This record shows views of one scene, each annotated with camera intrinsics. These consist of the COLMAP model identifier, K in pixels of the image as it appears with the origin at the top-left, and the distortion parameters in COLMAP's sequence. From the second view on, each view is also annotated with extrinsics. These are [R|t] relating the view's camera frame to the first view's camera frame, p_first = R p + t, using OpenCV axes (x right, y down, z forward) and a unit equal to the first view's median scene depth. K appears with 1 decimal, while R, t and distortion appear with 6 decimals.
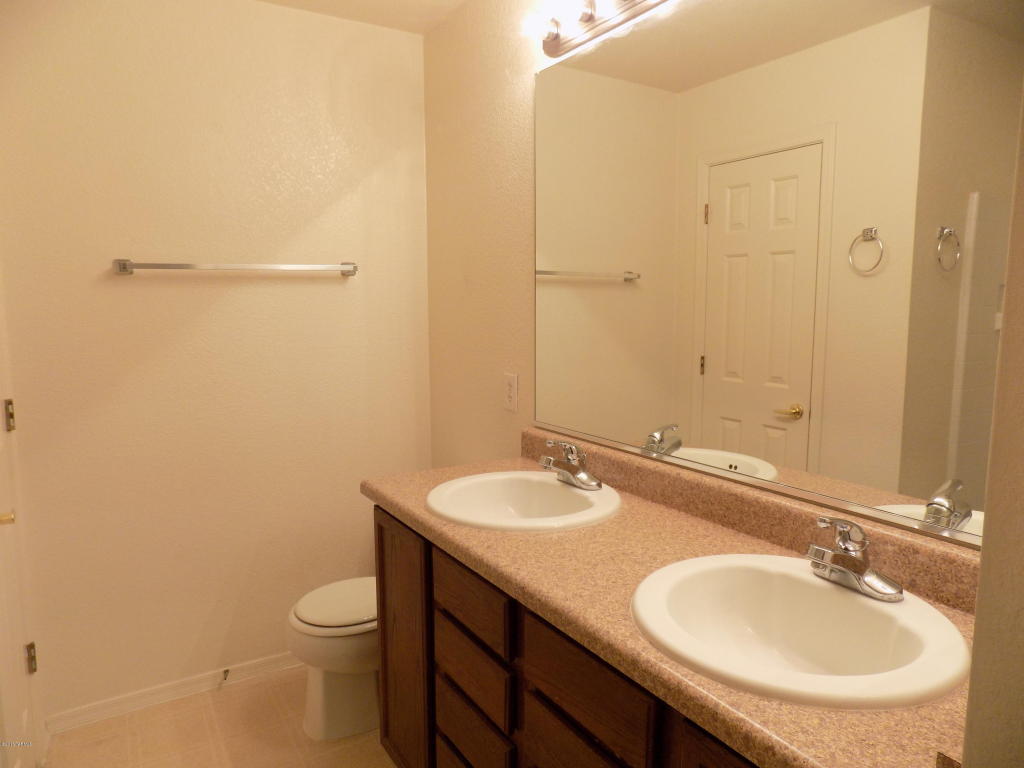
lens RADIAL K [[704.9, 0, 502.5], [0, 704.9, 386.5], [0, 0, 1]] dist [-0.069377, 0.064178]
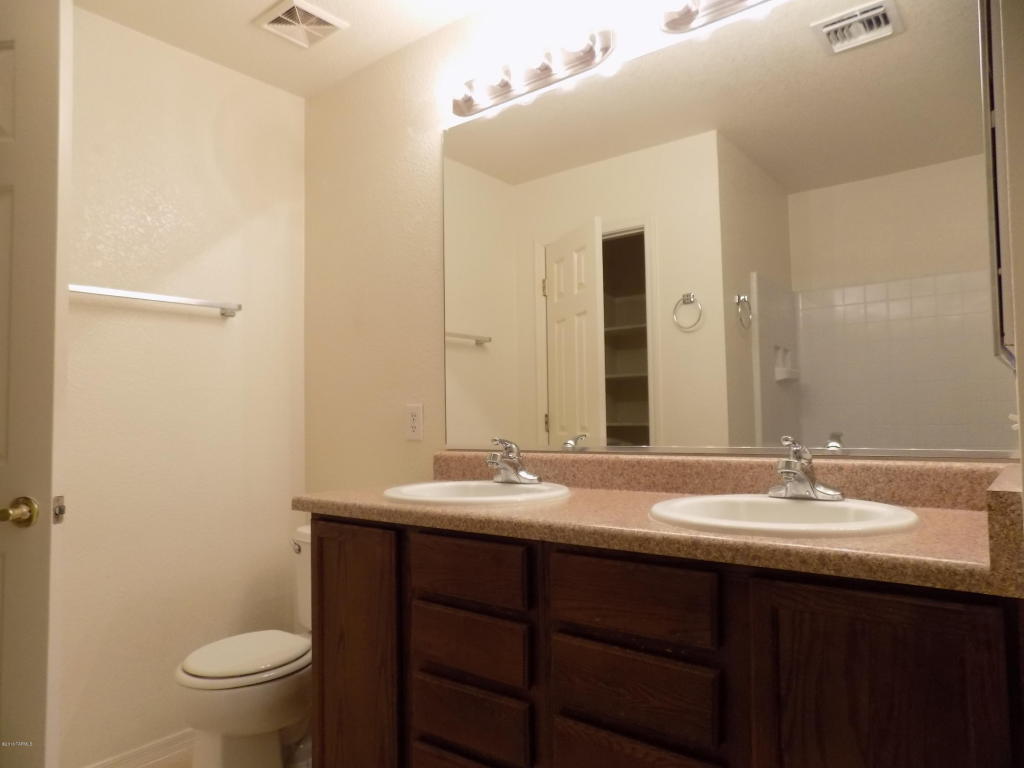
lens RADIAL K [[704.9, 0, 510.2], [0, 704.9, 384.6], [0, 0, 1]] dist [-0.069377, 0.064178]
pose [[0.939724, 0.007256, 0.341856, -0.287400], [0.051224, 0.985505, -0.161727, 0.175686], [-0.338075, 0.169490, 0.925731, -0.013854]]
